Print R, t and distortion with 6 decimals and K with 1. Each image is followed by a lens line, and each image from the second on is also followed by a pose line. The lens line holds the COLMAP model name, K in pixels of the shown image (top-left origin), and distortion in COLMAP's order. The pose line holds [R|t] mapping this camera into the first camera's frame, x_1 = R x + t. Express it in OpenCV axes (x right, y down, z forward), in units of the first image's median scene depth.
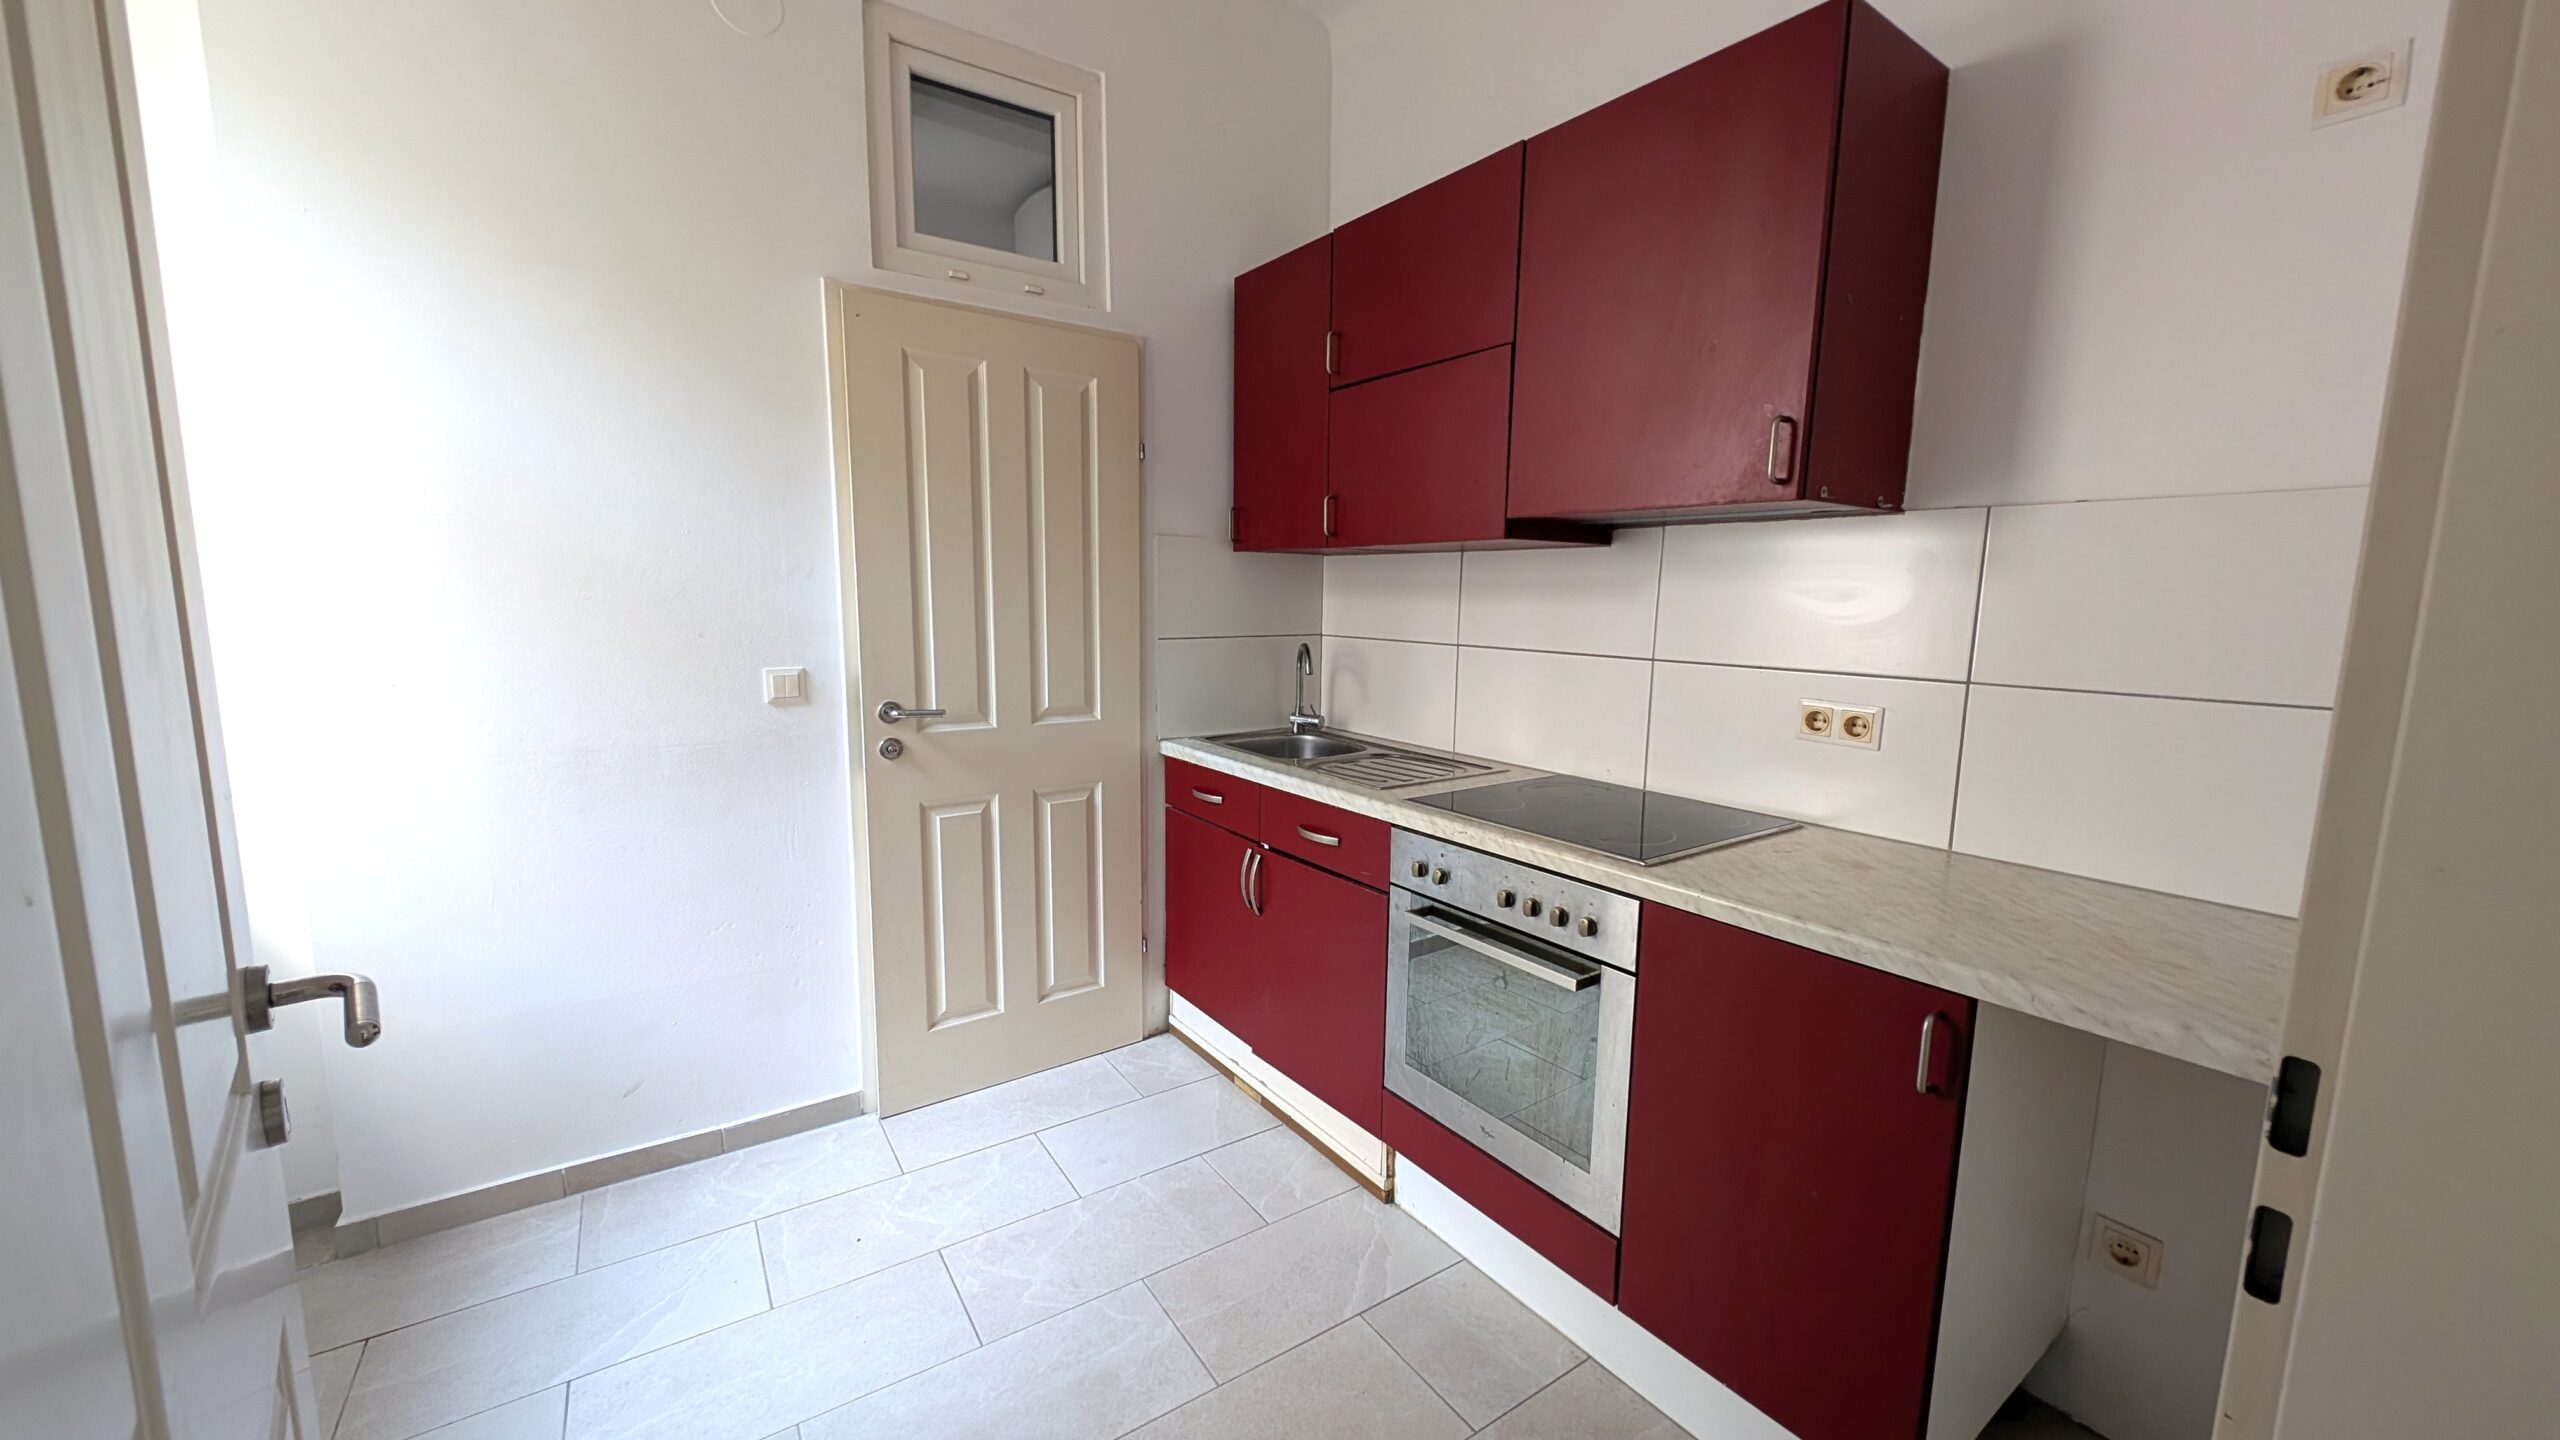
lens RADIAL K [[936.2, 0, 1280.0], [0, 936.2, 720.0], [0, 0, 1]] dist [-0.000640, -0.000048]
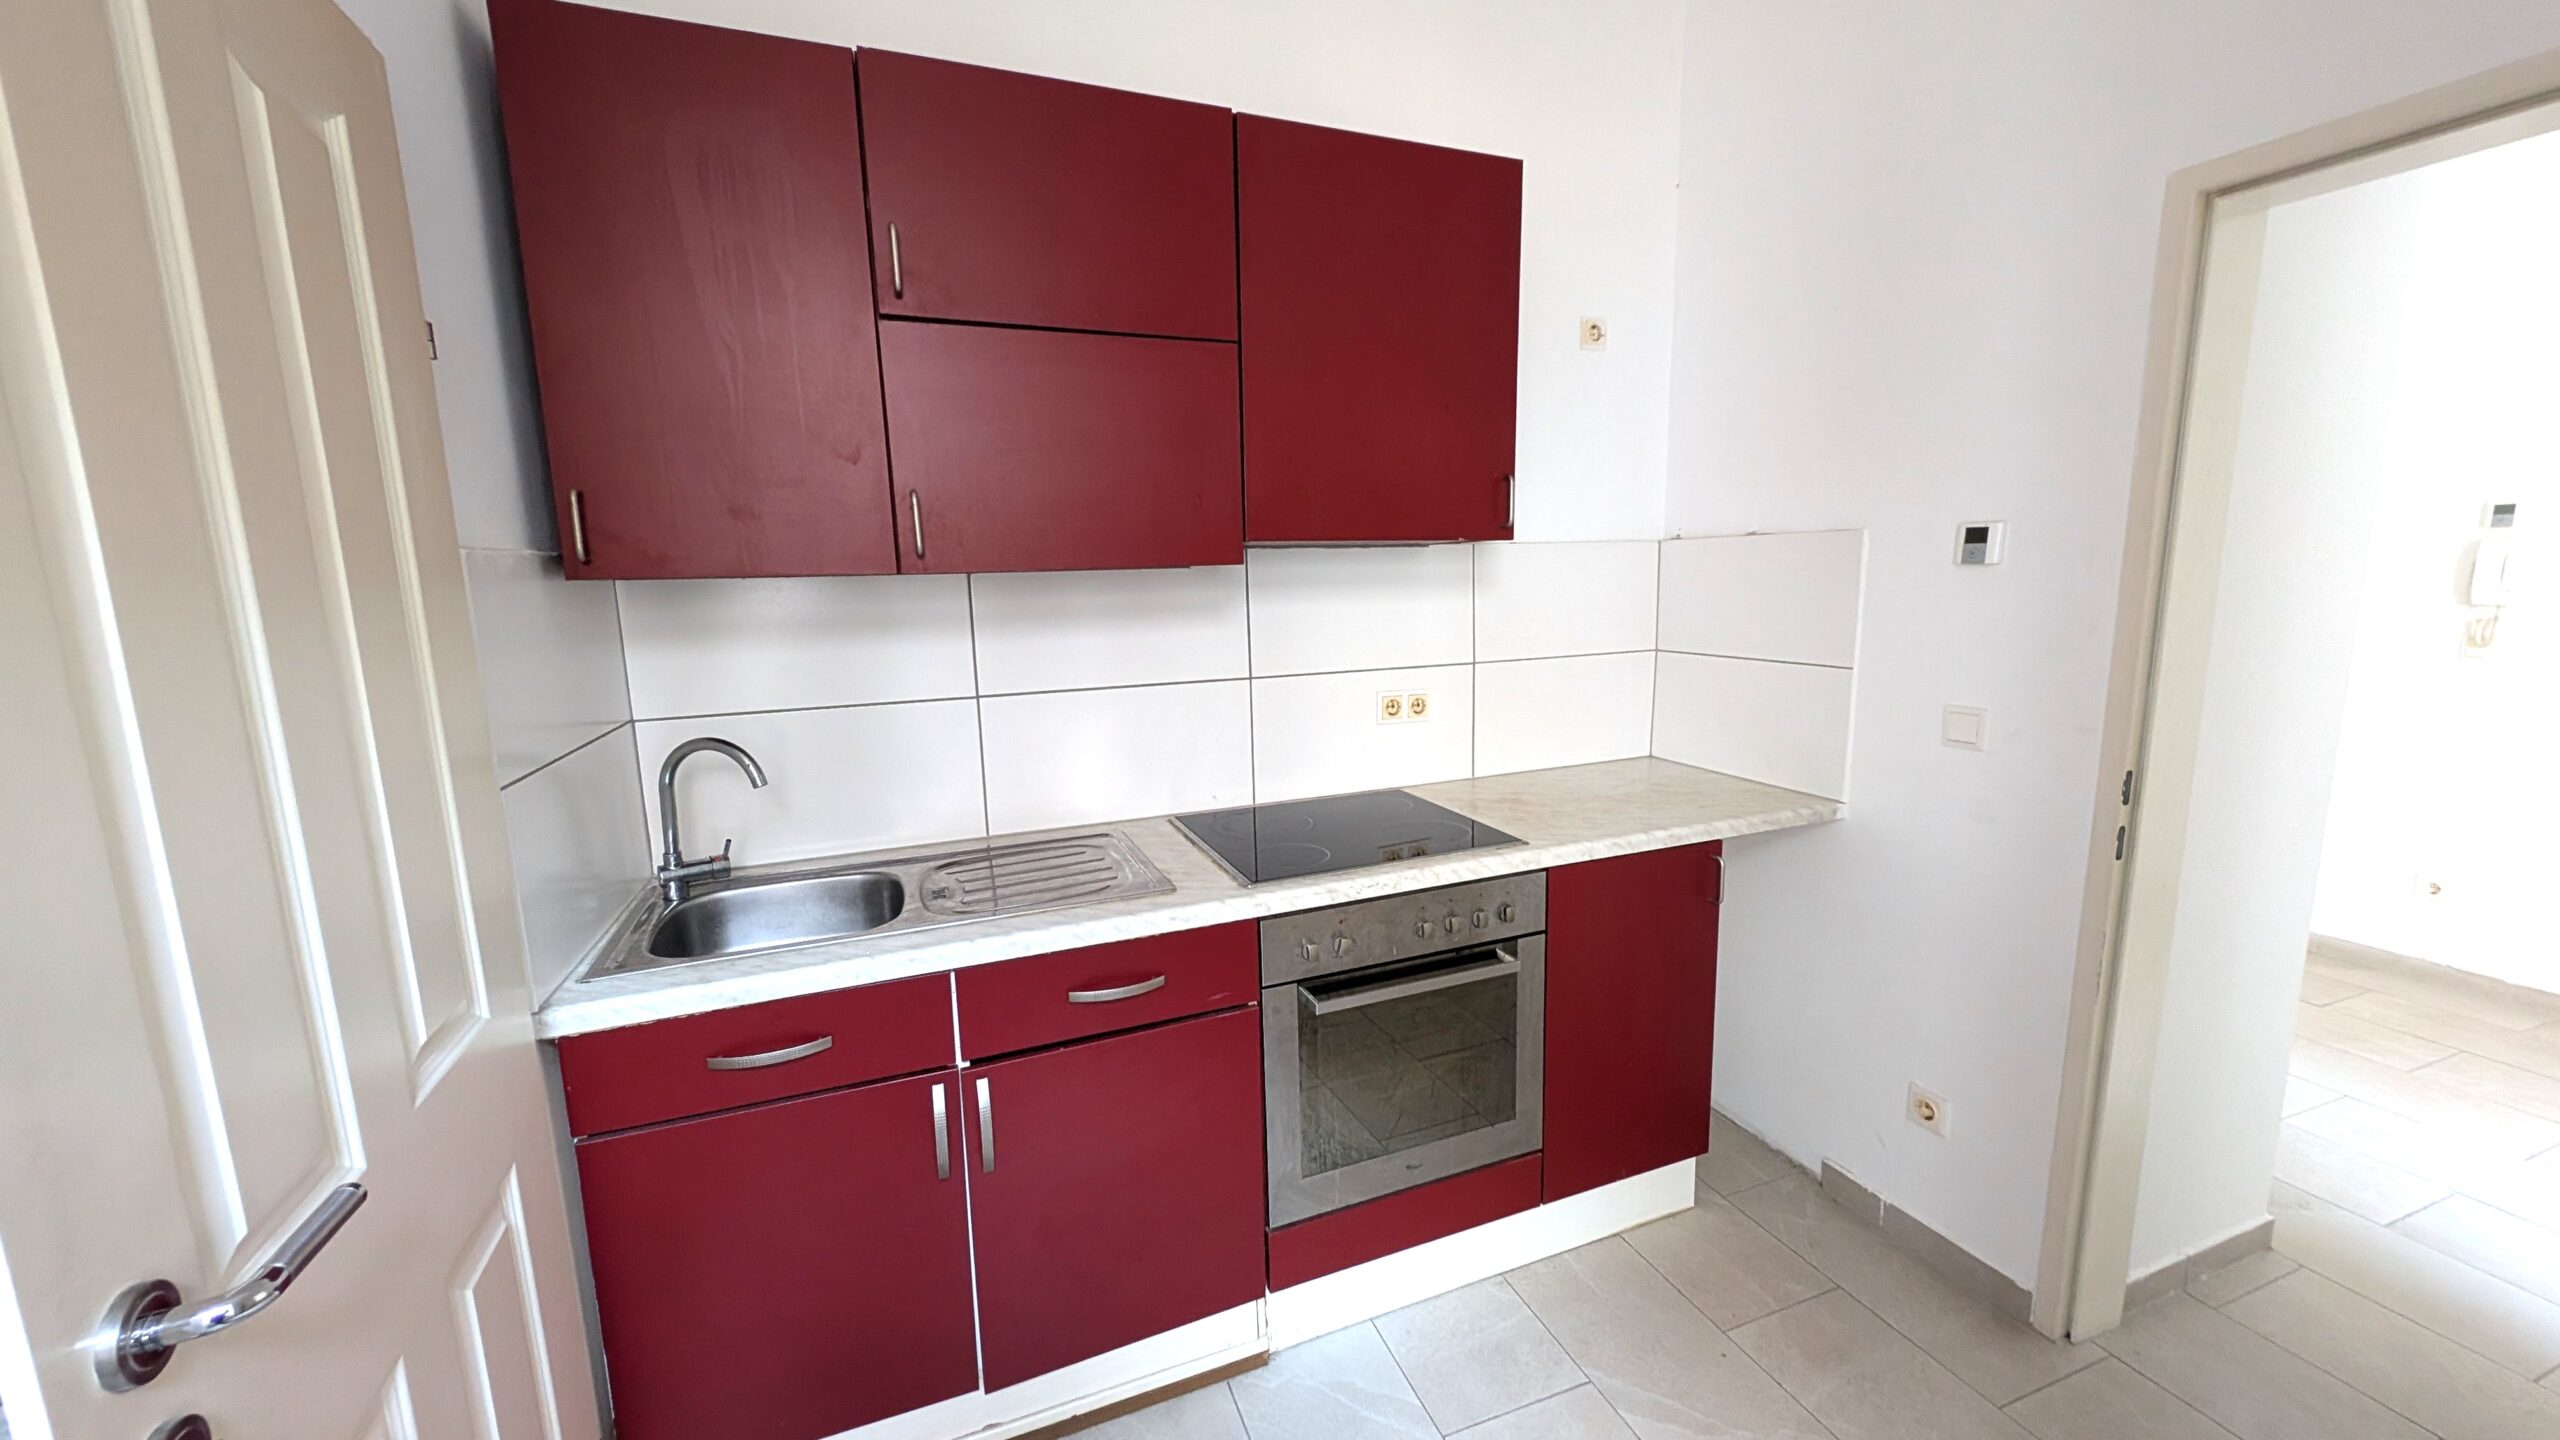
lens RADIAL K [[936.2, 0, 1280.0], [0, 936.2, 720.0], [0, 0, 1]] dist [-0.000640, -0.000048]
pose [[0.240990, -0.168926, 0.955713, -0.634522], [0.161352, 0.978005, 0.132180, -0.163628], [-0.957021, 0.122352, 0.262946, 0.763668]]
